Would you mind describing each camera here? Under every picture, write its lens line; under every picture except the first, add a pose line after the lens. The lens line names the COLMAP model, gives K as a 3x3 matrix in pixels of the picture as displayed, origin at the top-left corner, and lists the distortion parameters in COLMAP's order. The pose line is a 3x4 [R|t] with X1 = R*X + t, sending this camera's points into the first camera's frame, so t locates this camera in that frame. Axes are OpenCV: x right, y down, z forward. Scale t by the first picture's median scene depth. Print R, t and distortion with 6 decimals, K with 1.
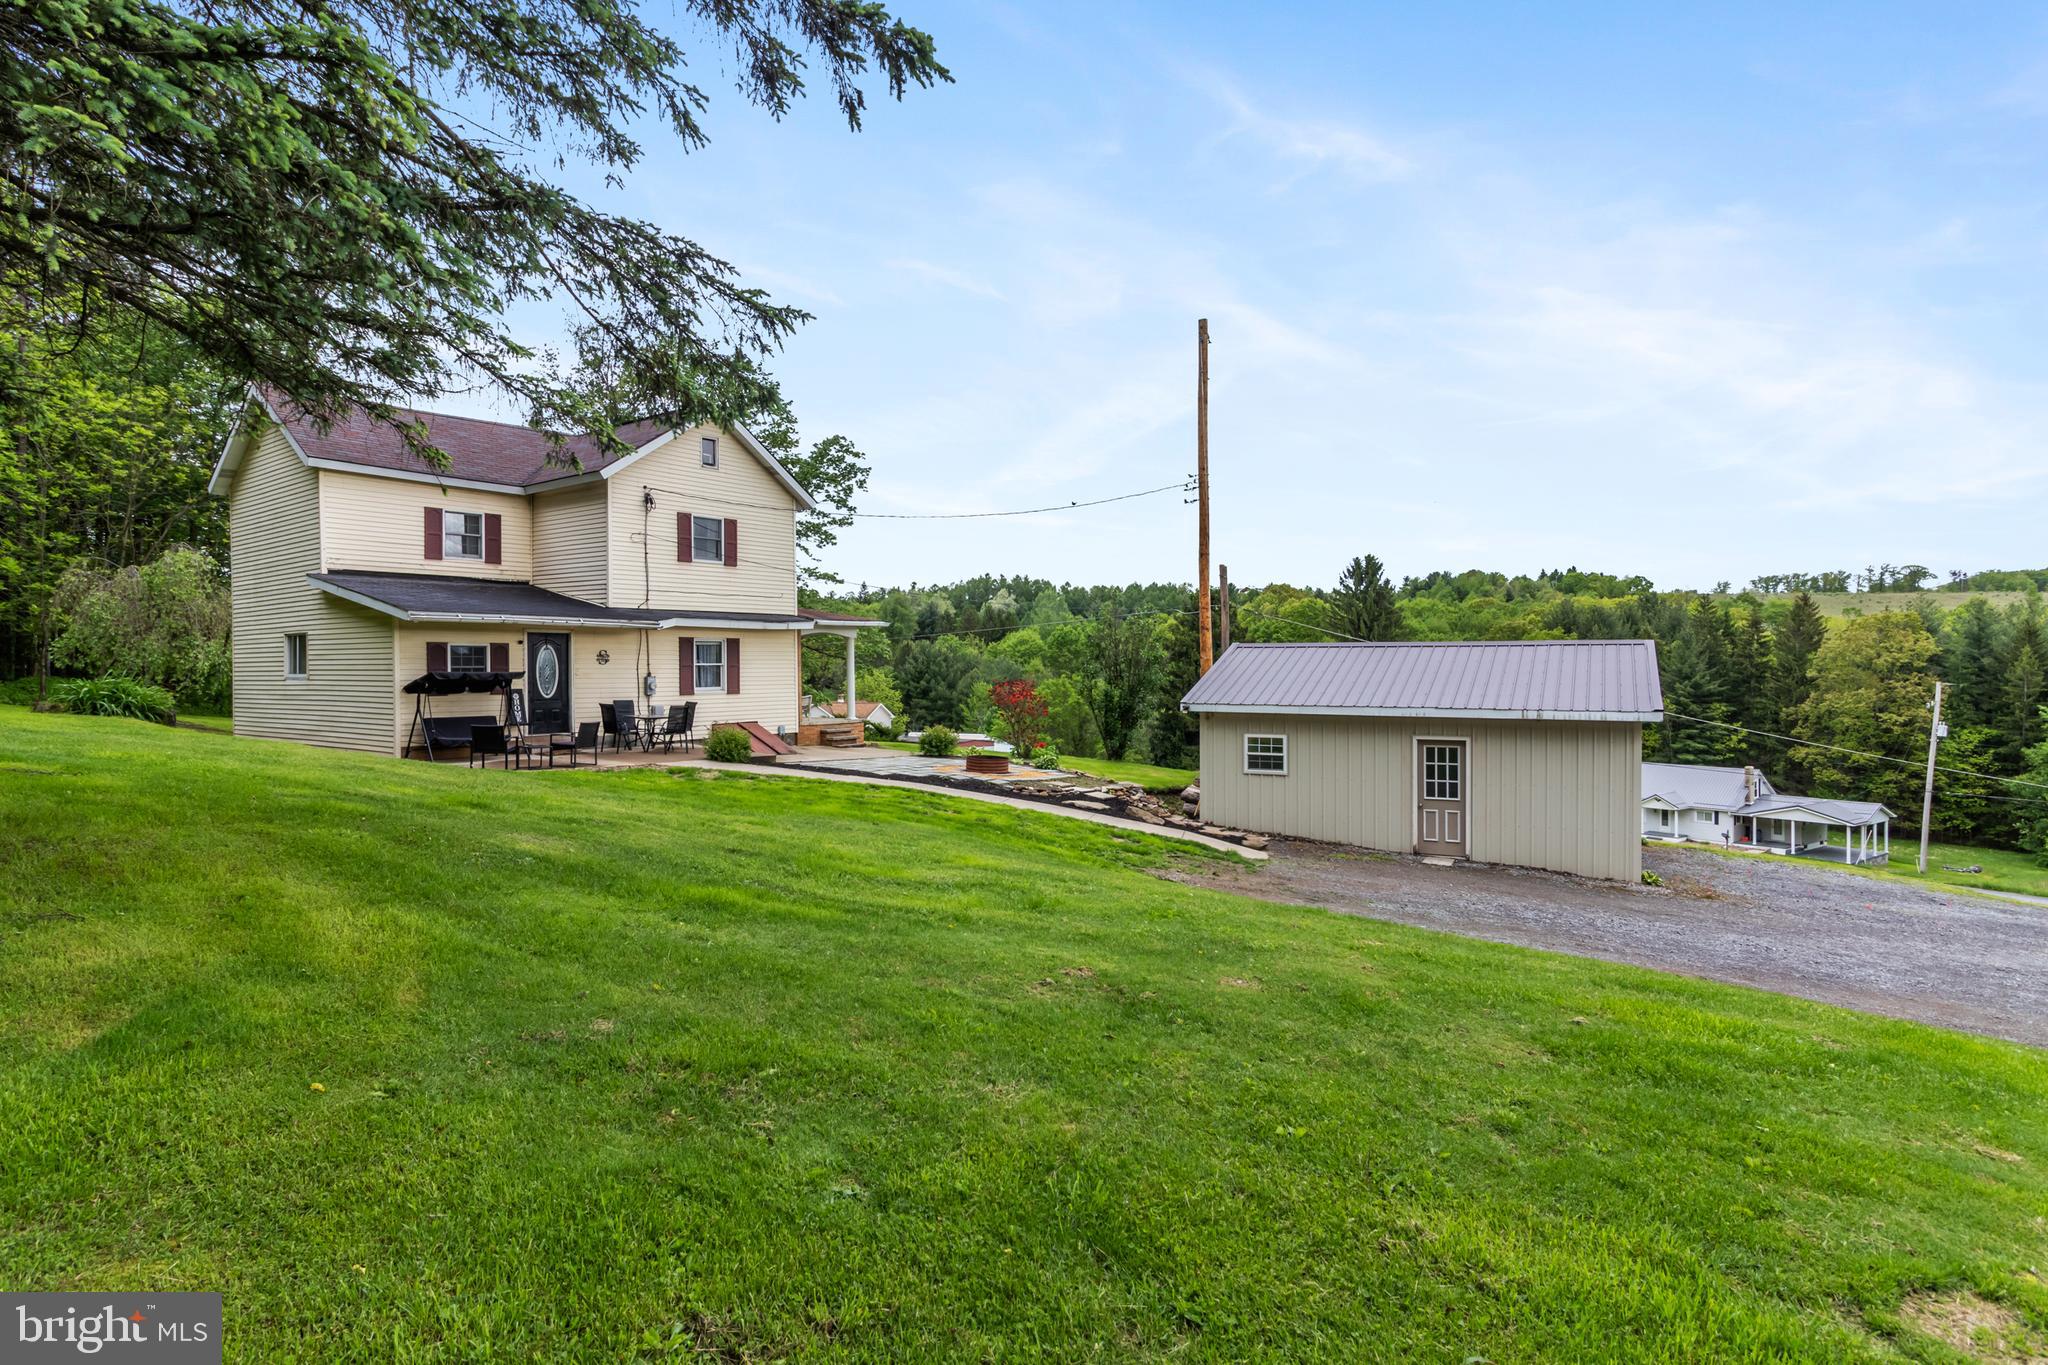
lens RADIAL K [[1108.4, 0, 1018.2], [0, 1108.4, 683.8], [0, 0, 1]] dist [0.013252, -0.000237]
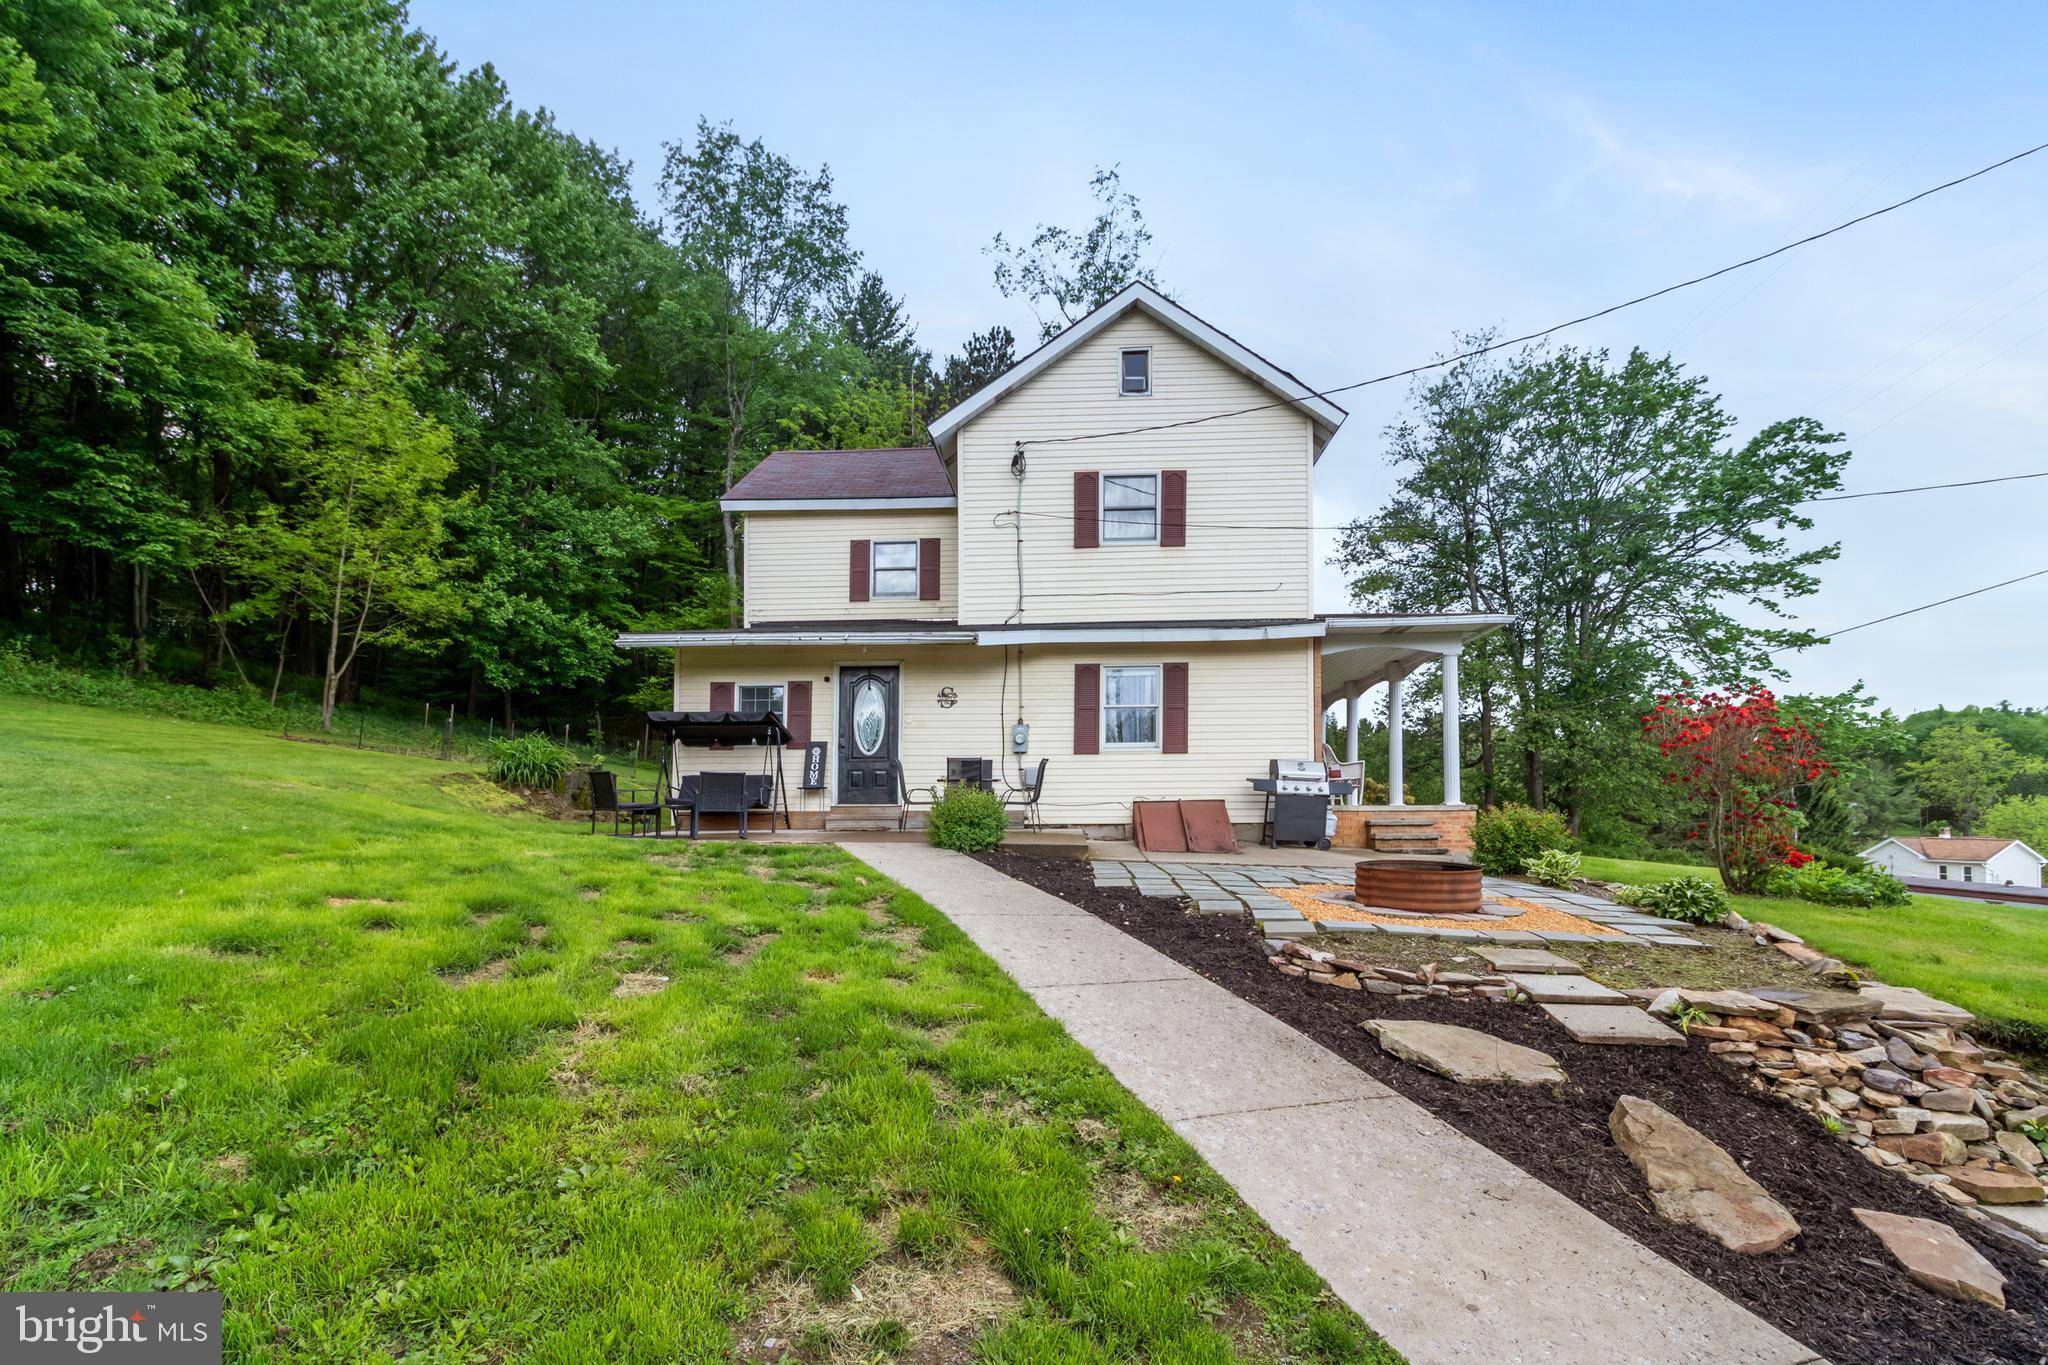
lens RADIAL K [[978.0, 0, 1026.9], [0, 978.0, 825.1], [0, 0, 1]] dist [0.006341, 0.000748]
pose [[0.566829, 0.013398, -0.823726, 0.157567], [-0.008302, 0.999910, 0.010551, 0.047956], [0.823794, 0.000858, 0.566889, 0.668061]]
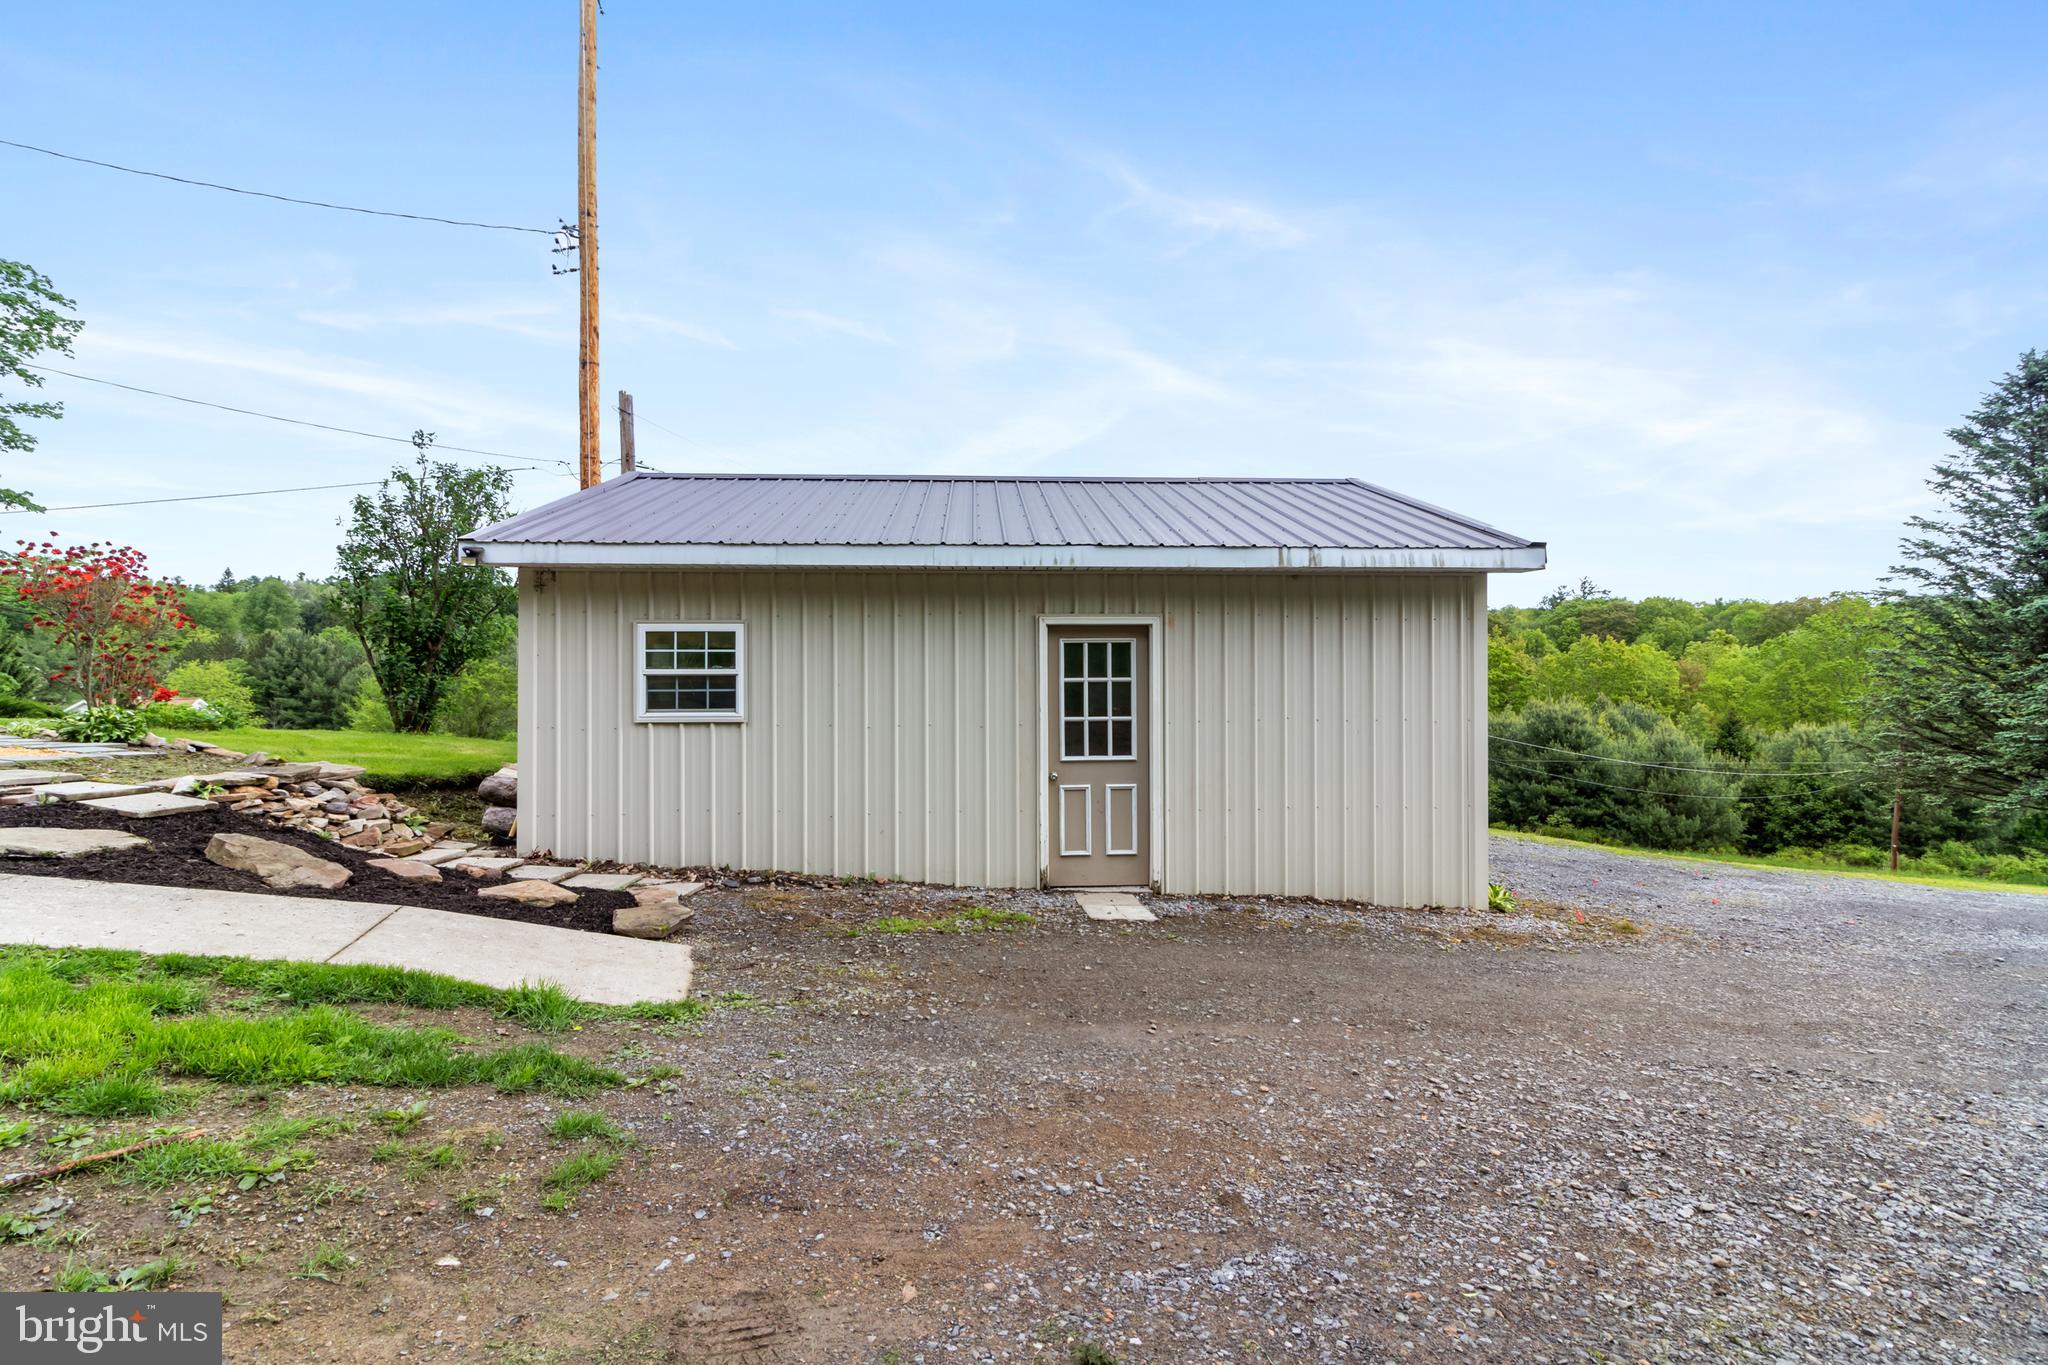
lens RADIAL K [[978.0, 0, 1014.4], [0, 978.0, 642.0], [0, 0, 1]] dist [0.006341, 0.000748]
pose [[0.863308, 0.014056, 0.504482, 0.126106], [0.008042, 0.999102, -0.041598, 0.059422], [-0.504614, 0.039968, 0.862419, 0.551881]]
